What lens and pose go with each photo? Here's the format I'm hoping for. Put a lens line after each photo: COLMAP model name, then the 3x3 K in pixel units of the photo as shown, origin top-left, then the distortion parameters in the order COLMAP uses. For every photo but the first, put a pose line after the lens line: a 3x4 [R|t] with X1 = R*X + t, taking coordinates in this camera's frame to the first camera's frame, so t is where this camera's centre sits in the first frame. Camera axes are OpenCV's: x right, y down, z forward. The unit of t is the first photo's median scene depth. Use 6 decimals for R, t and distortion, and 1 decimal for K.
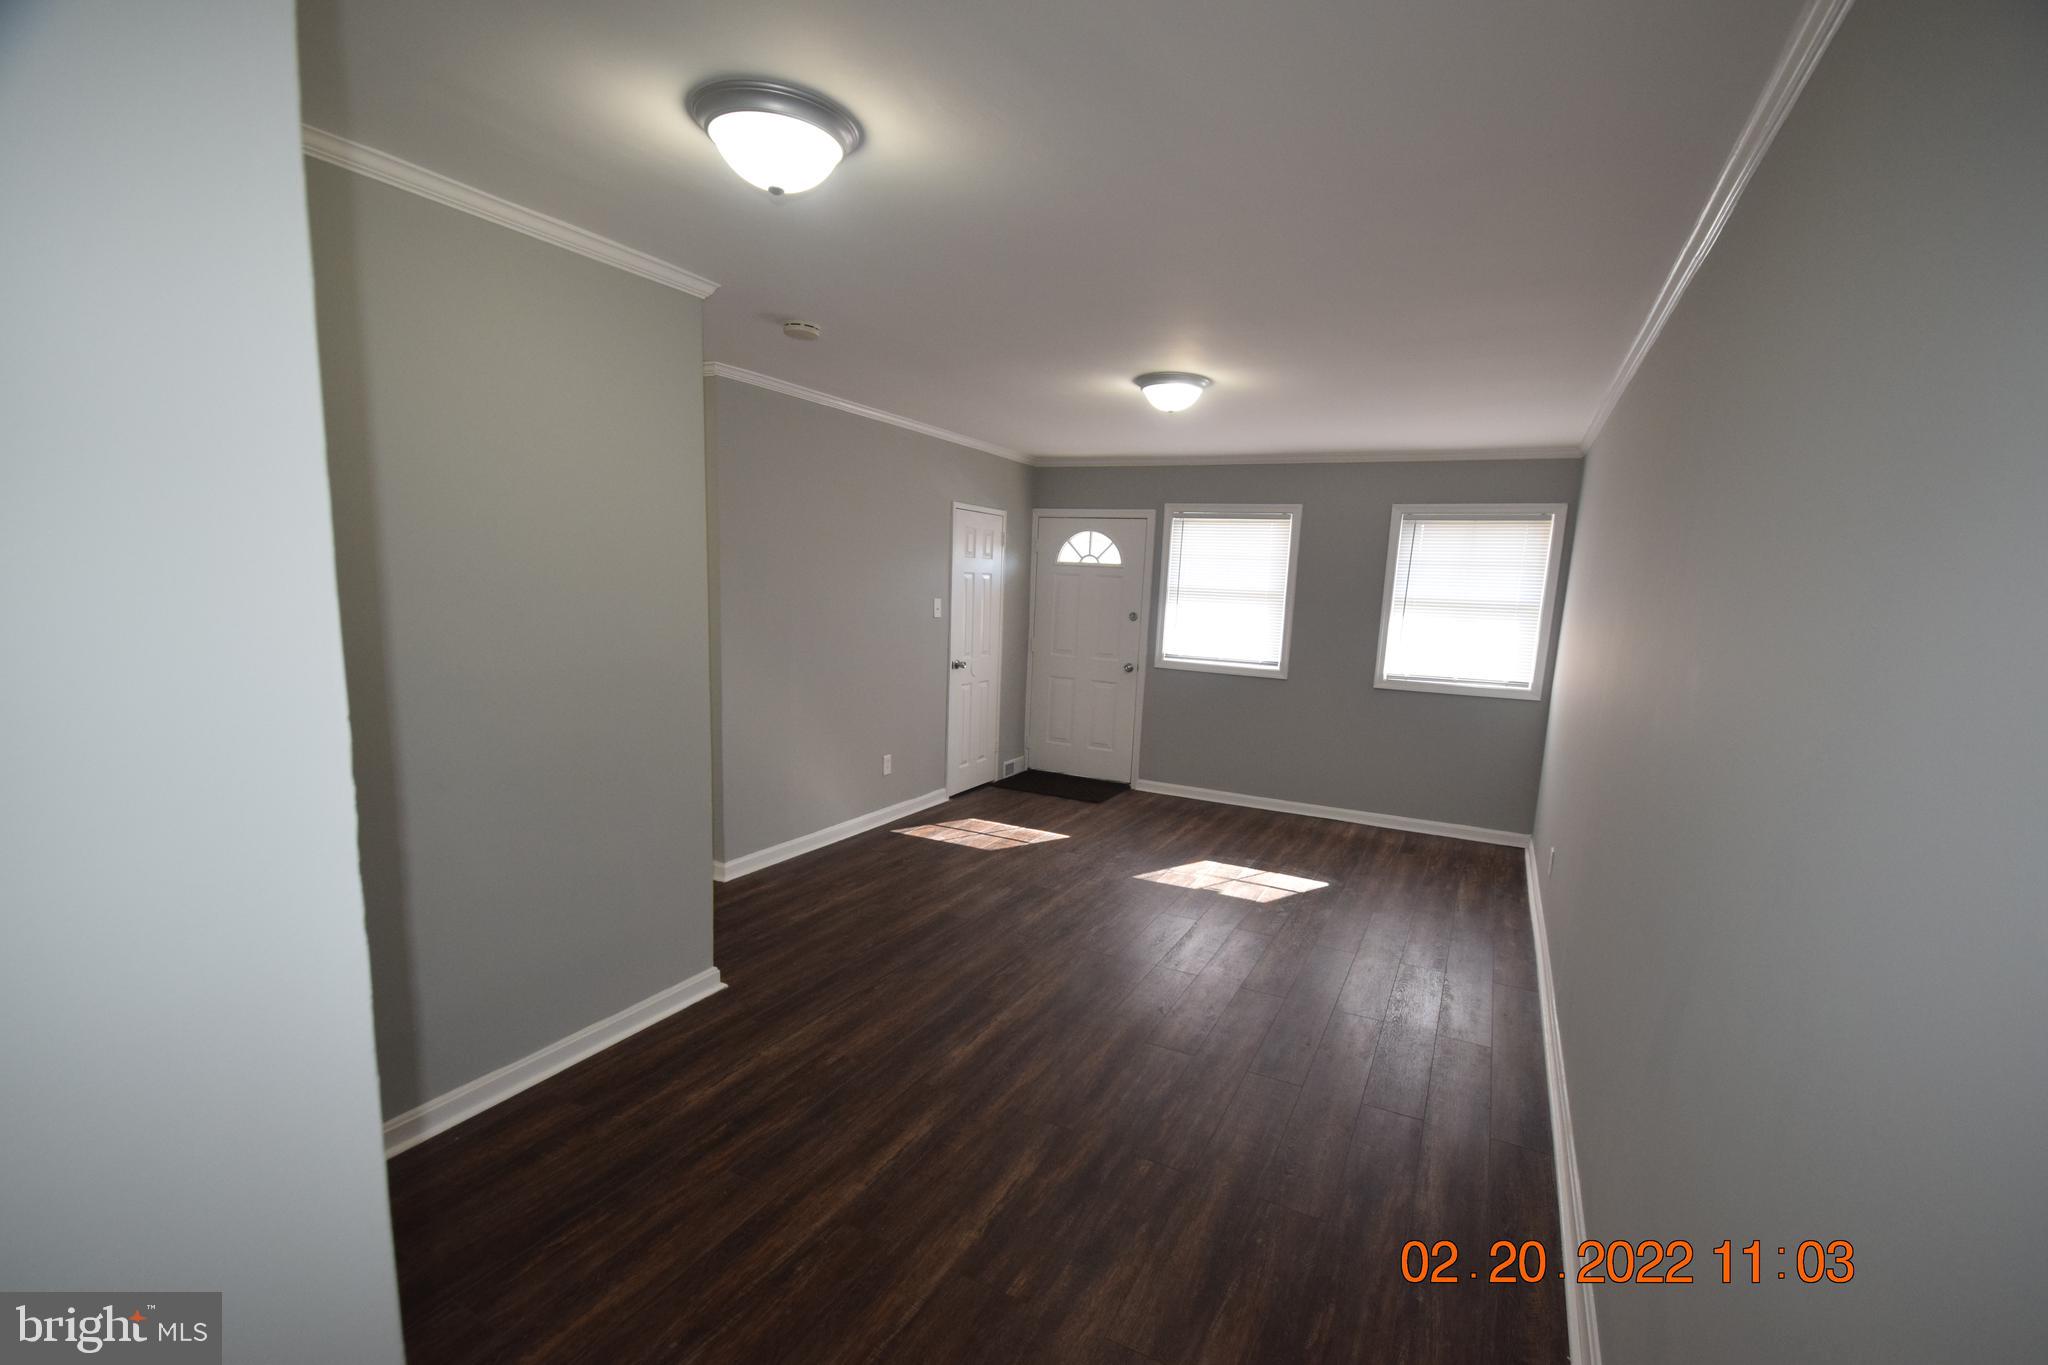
lens RADIAL K [[906.9, 0, 1038.9], [0, 906.9, 729.6], [0, 0, 1]] dist [0.028000, -0.020551]
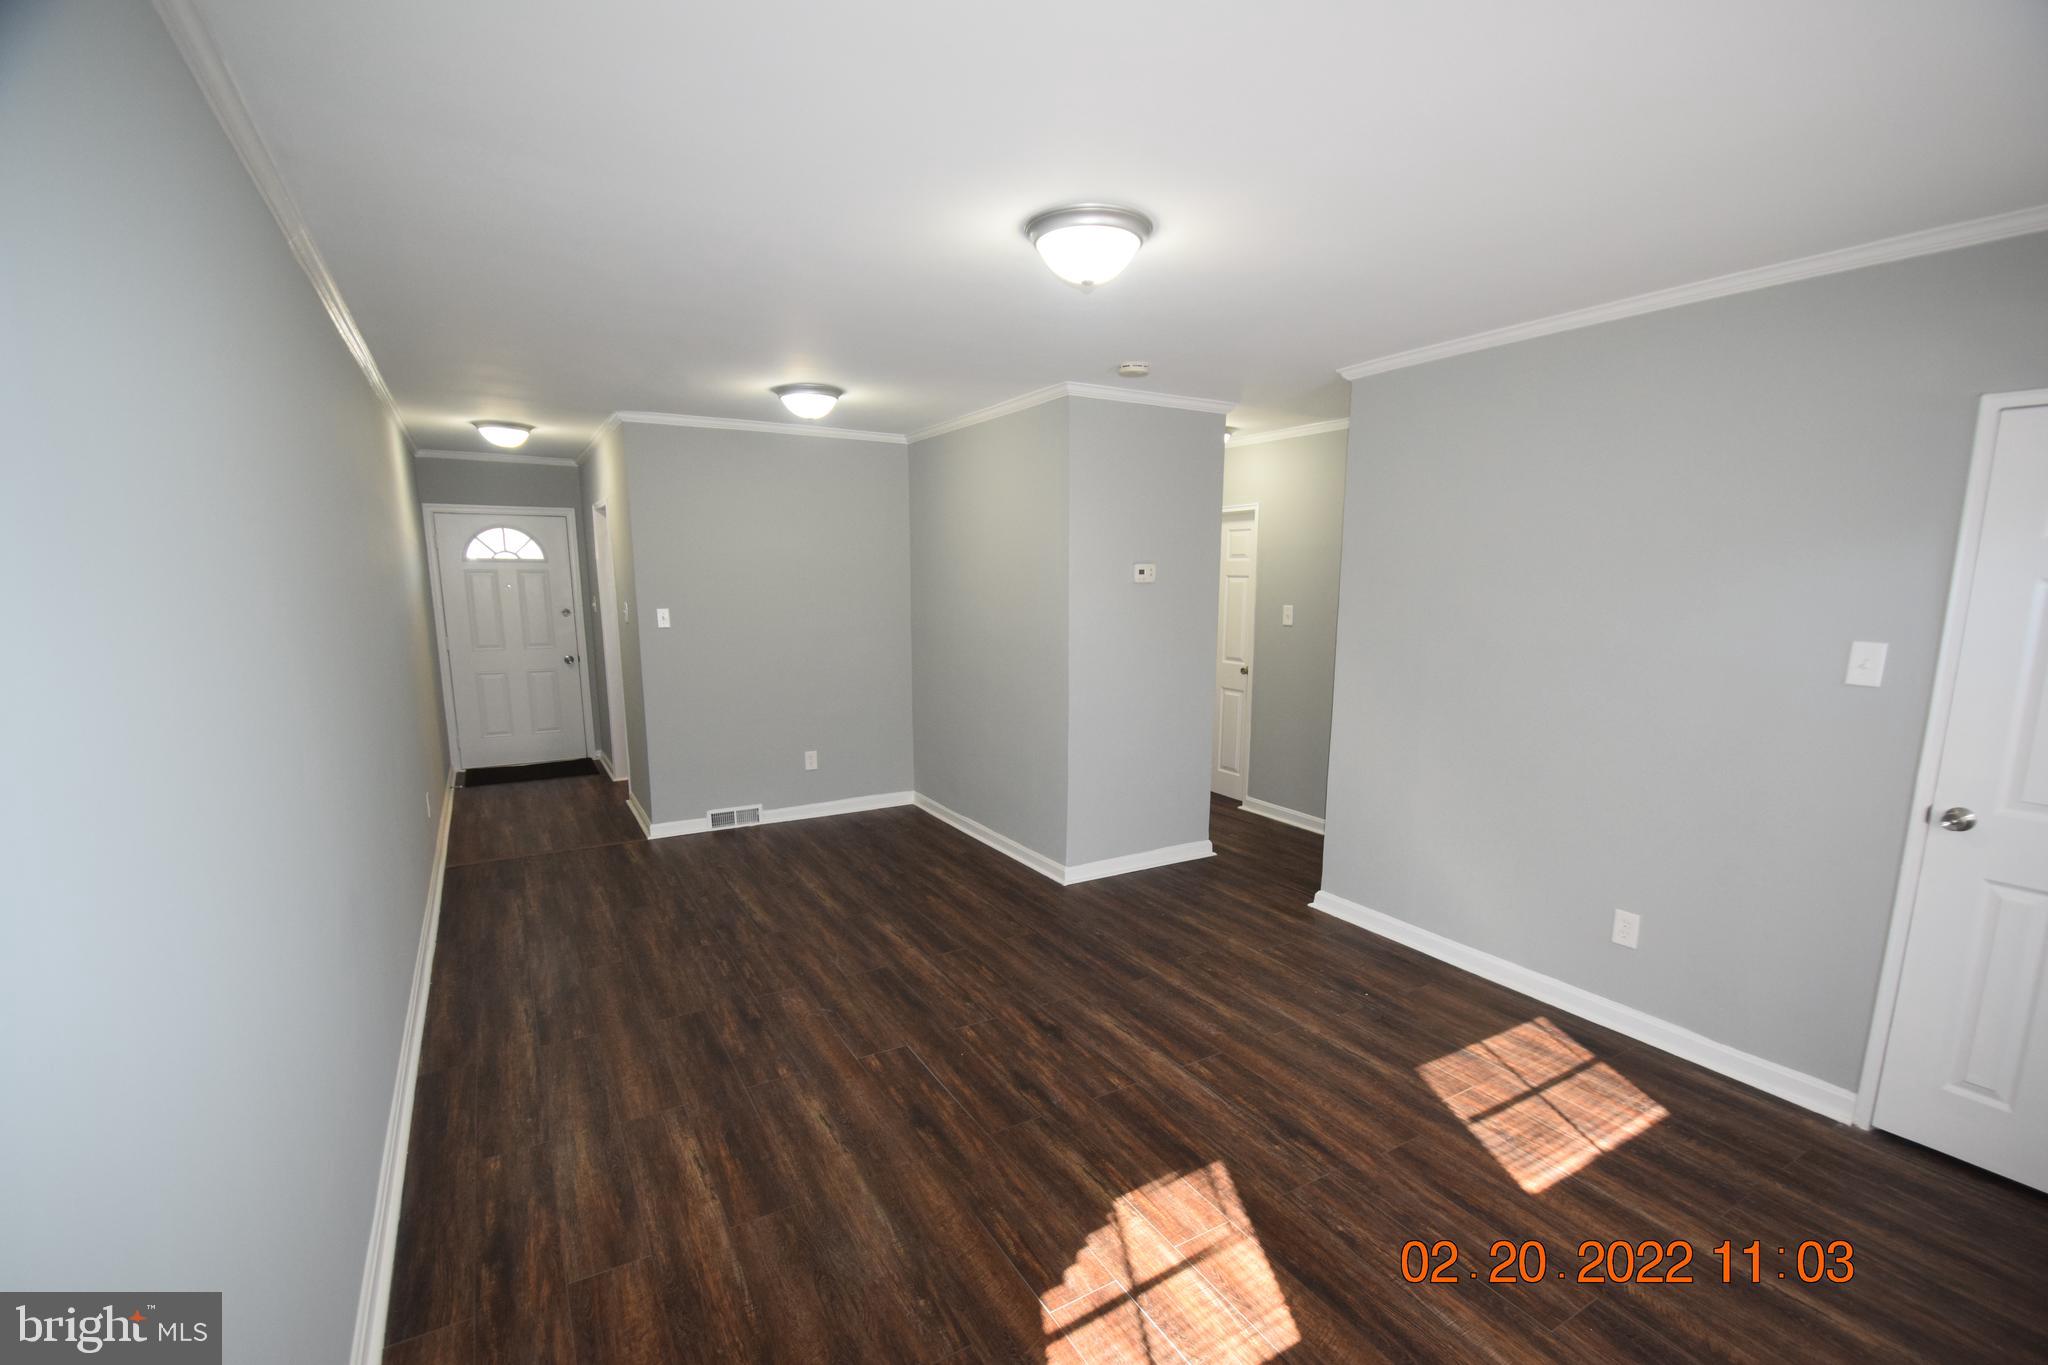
lens RADIAL K [[906.9, 0, 1038.9], [0, 906.9, 729.6], [0, 0, 1]] dist [0.028000, -0.020551]
pose [[-0.530105, 0.098176, -0.842229, 0.485475], [-0.166849, 0.961778, 0.217127, -0.140924], [0.831354, 0.255625, -0.493463, 0.952809]]
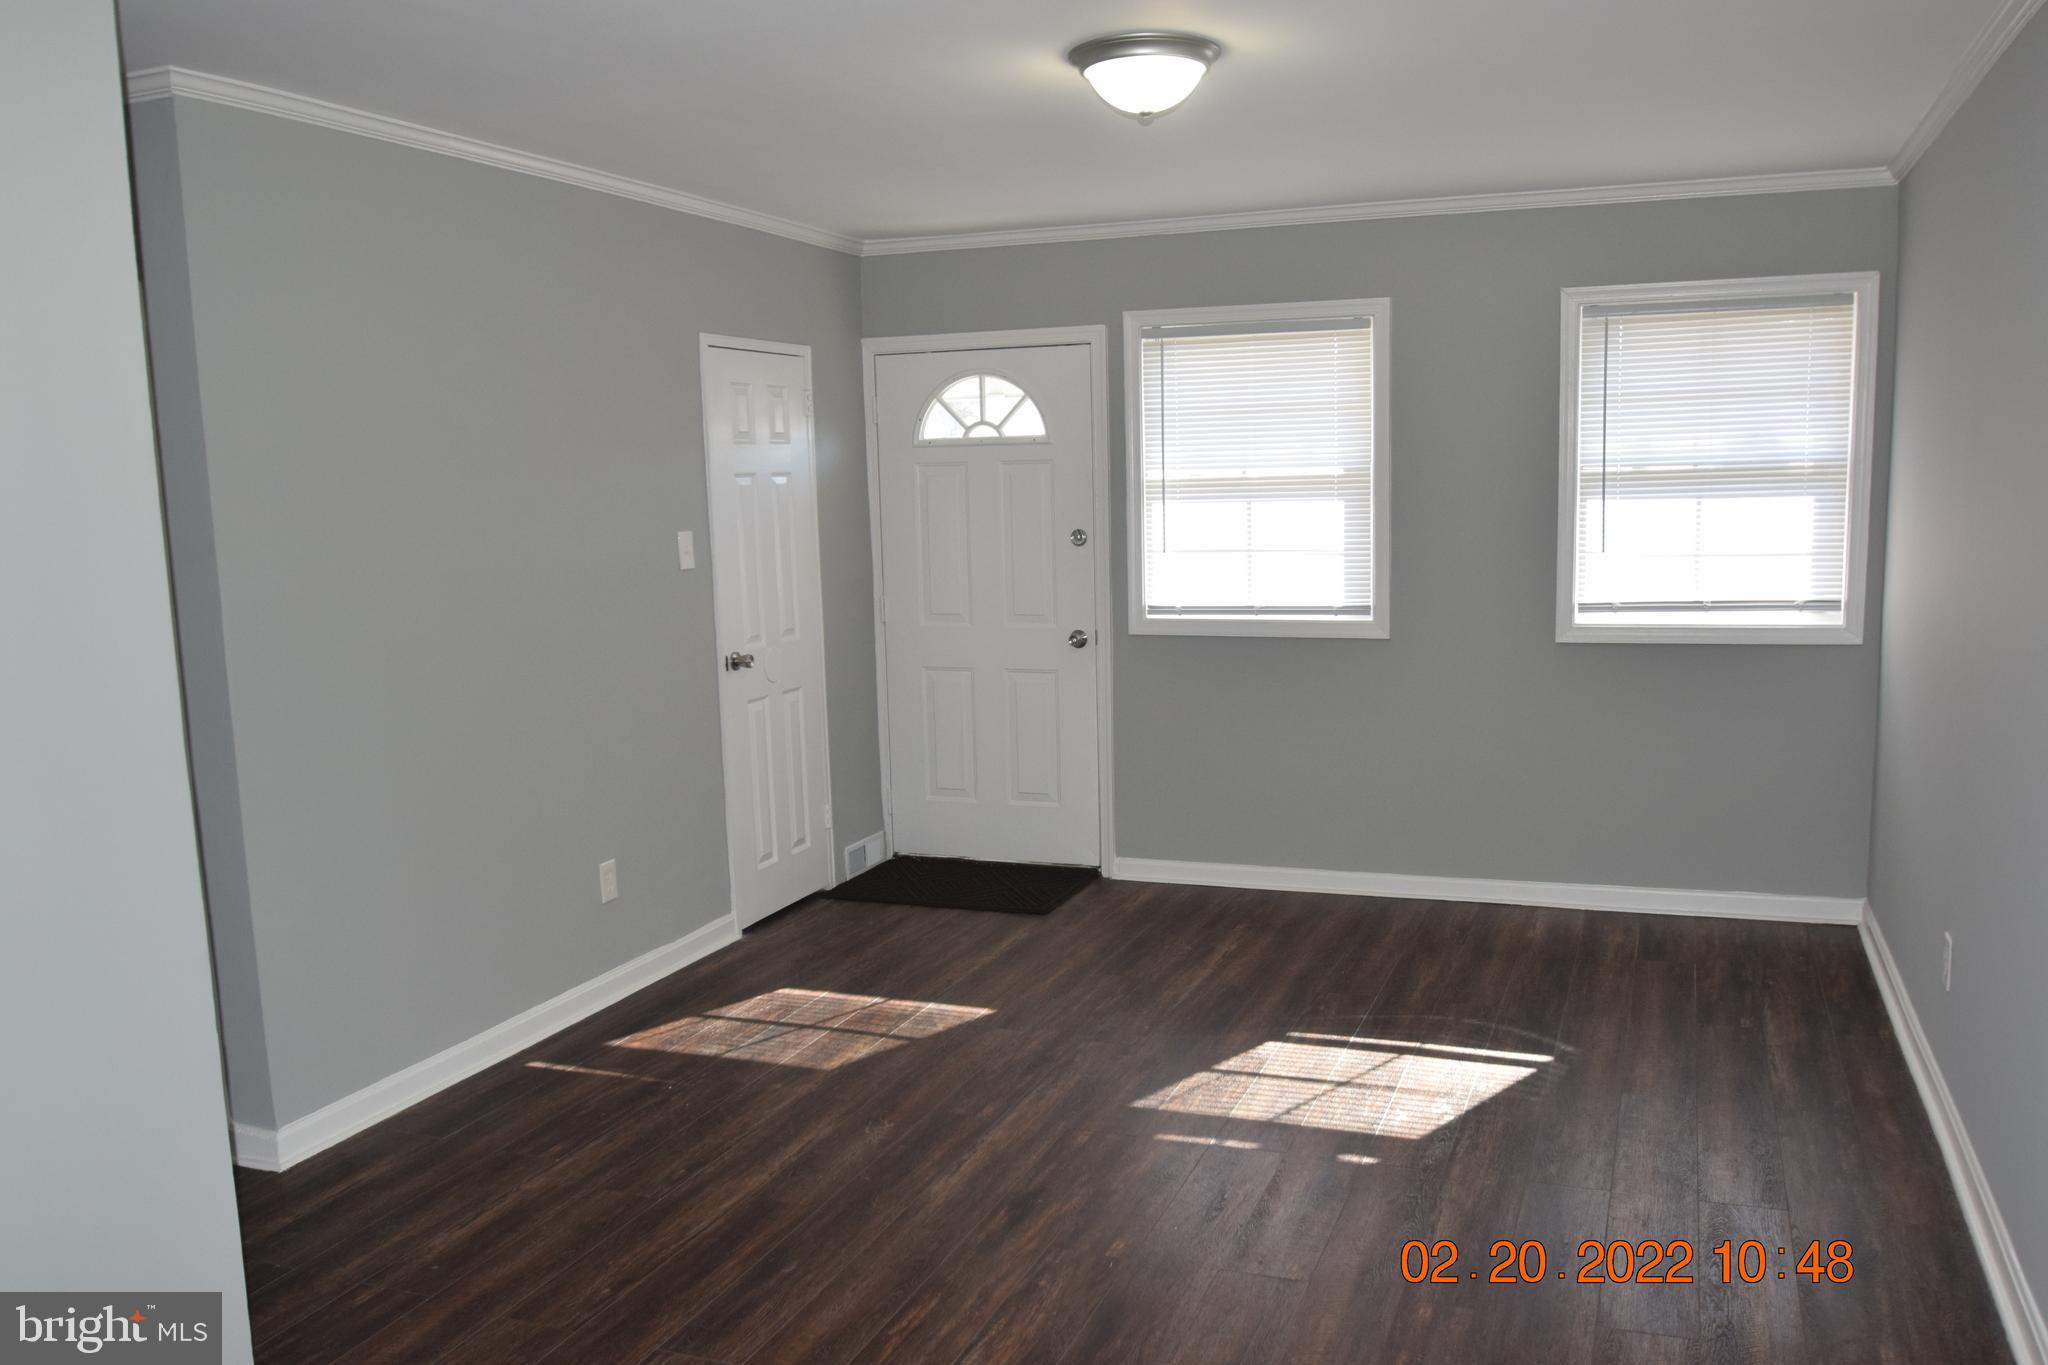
lens RADIAL K [[1681.3, 0, 1053.3], [0, 1681.3, 733.8], [0, 0, 1]] dist [-0.038415, 0.000483]
pose [[0.991578, -0.084227, 0.098382, -0.013141], [0.085089, 0.996363, -0.004591, -0.015213], [-0.097638, 0.012924, 0.995138, 0.087226]]
